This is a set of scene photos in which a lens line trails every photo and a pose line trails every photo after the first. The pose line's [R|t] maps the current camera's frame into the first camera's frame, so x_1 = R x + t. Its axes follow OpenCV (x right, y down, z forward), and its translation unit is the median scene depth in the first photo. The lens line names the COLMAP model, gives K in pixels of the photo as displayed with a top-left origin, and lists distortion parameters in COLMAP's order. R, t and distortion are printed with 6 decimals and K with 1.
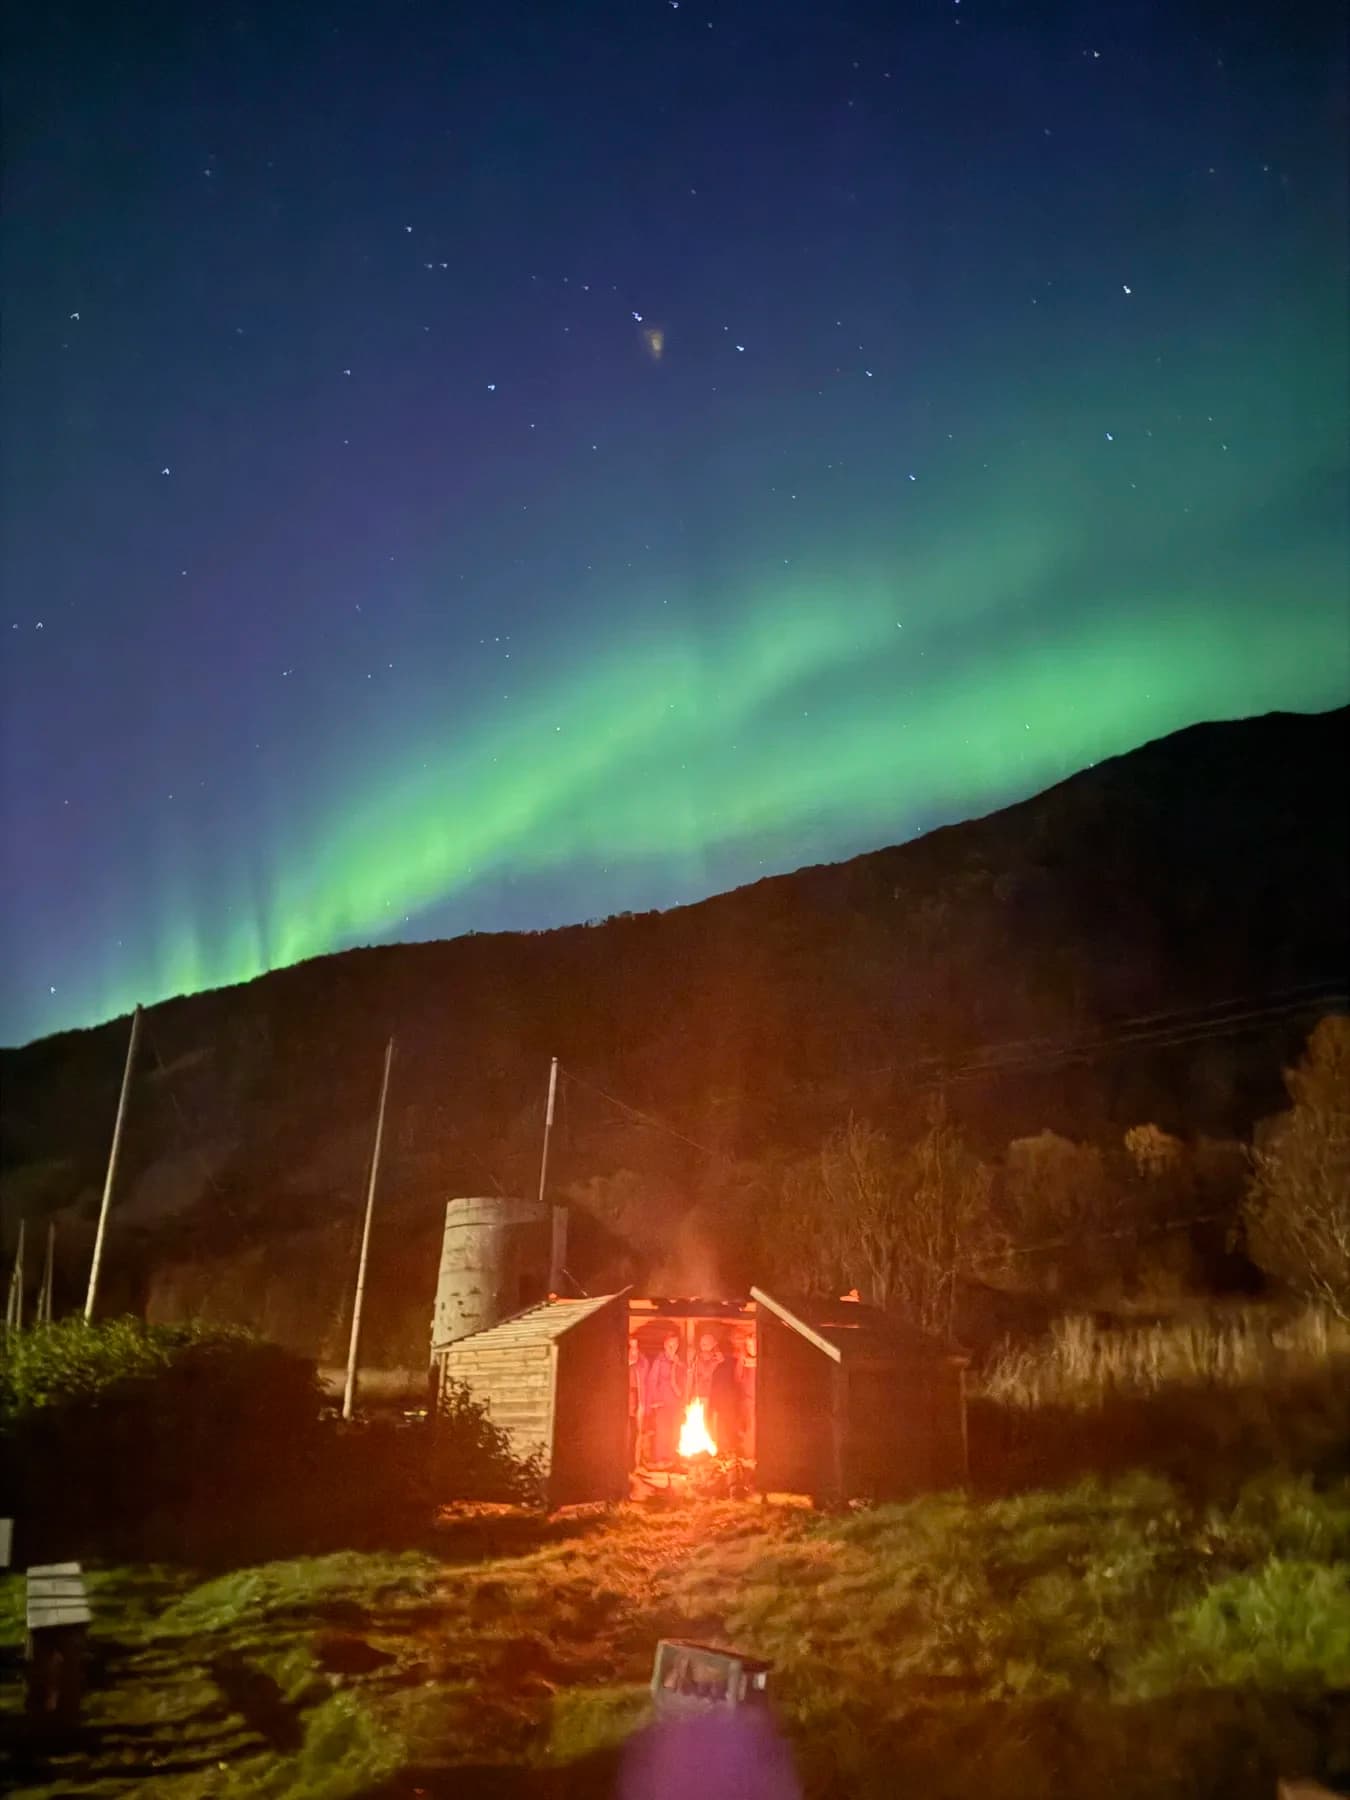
lens RADIAL K [[1135.7, 0, 675.0], [0, 1135.7, 900.0], [0, 0, 1]] dist [0.049493, -0.080869]
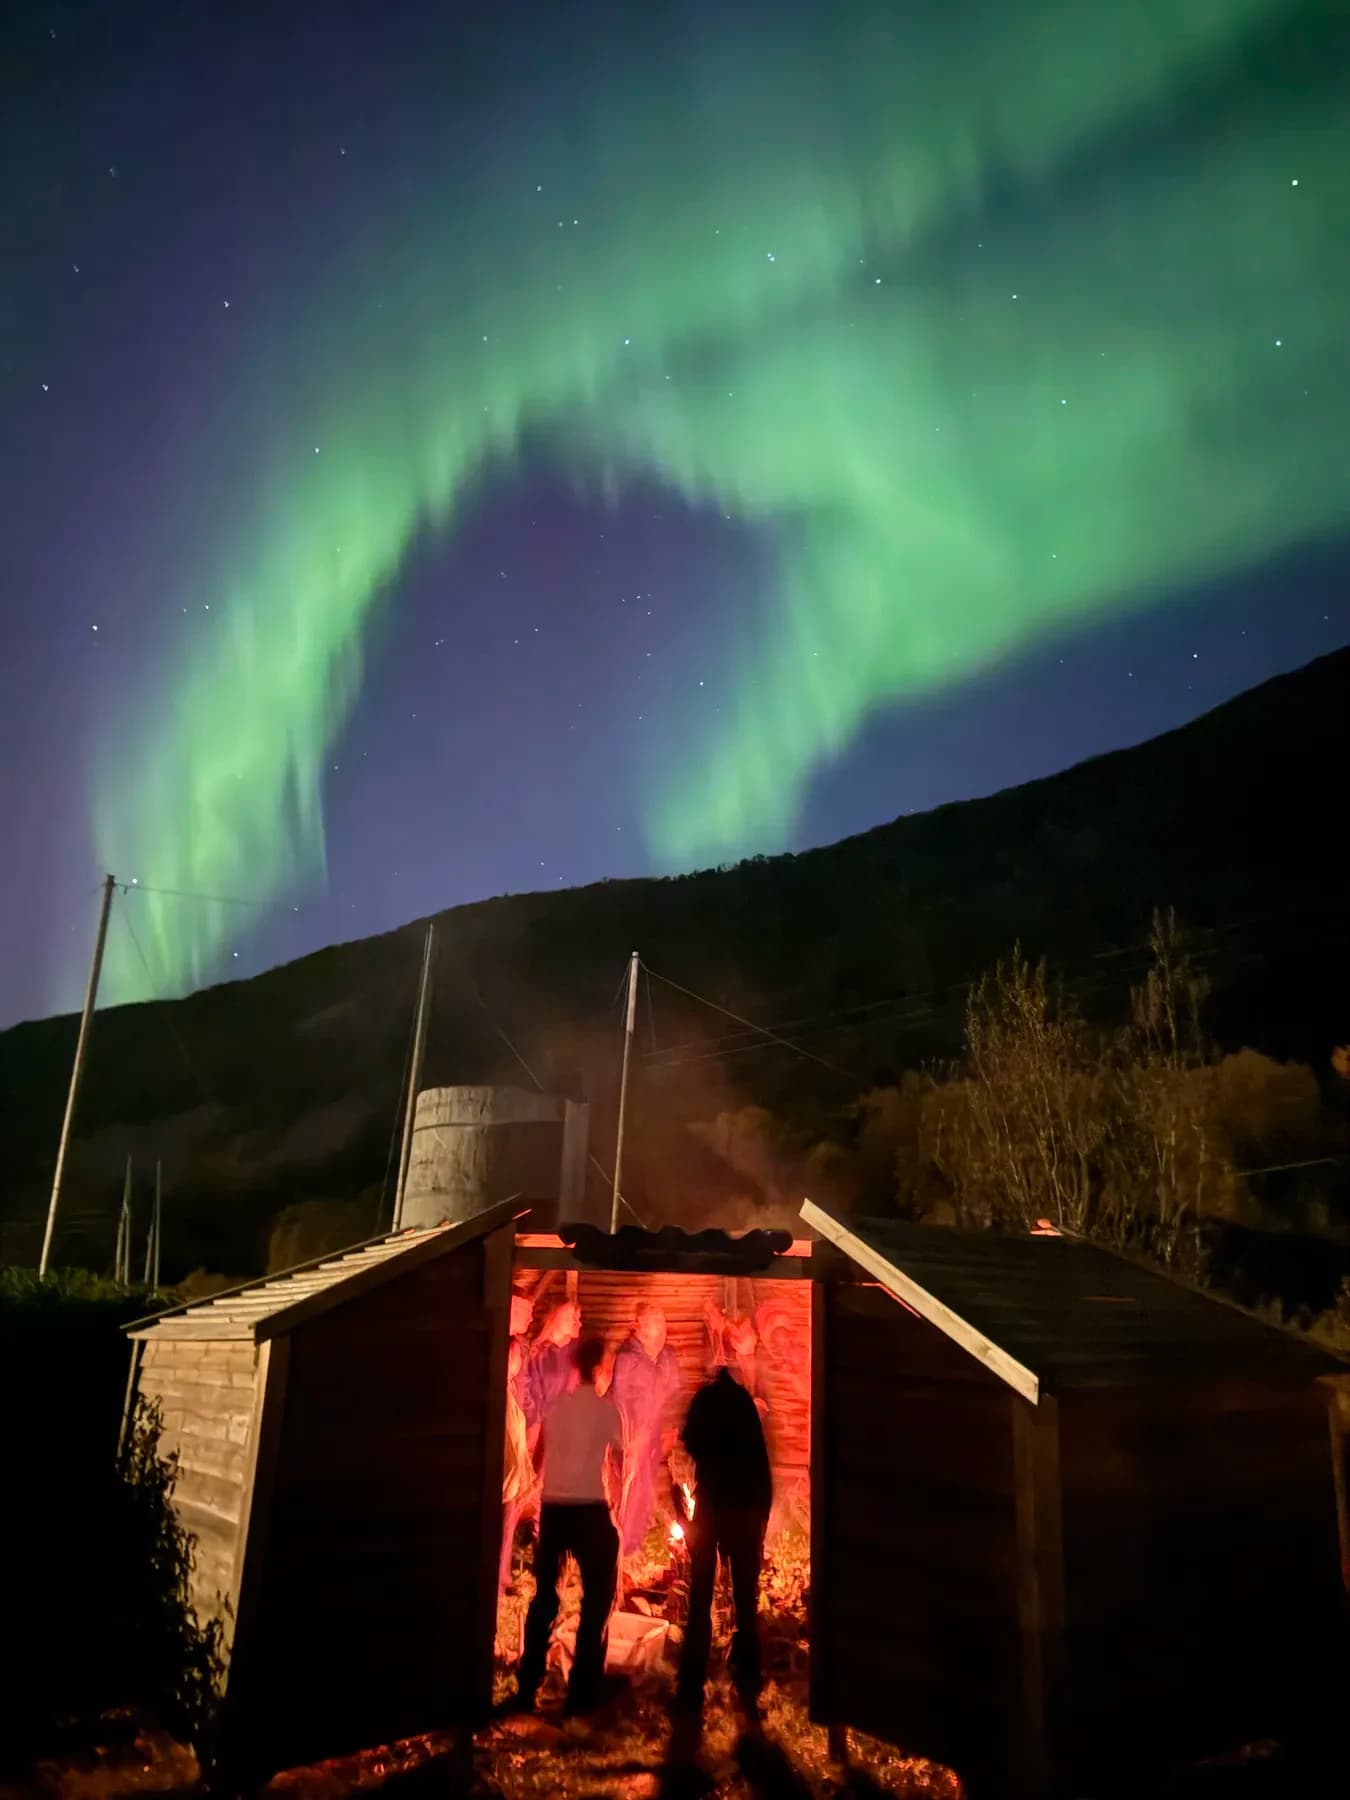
lens RADIAL K [[1135.7, 0, 675.0], [0, 1135.7, 900.0], [0, 0, 1]] dist [0.049493, -0.080869]
pose [[0.992511, -0.027265, -0.119078, 0.043471], [0.032684, 0.998506, 0.043800, 0.125832], [0.117705, -0.047364, 0.991918, 0.352525]]
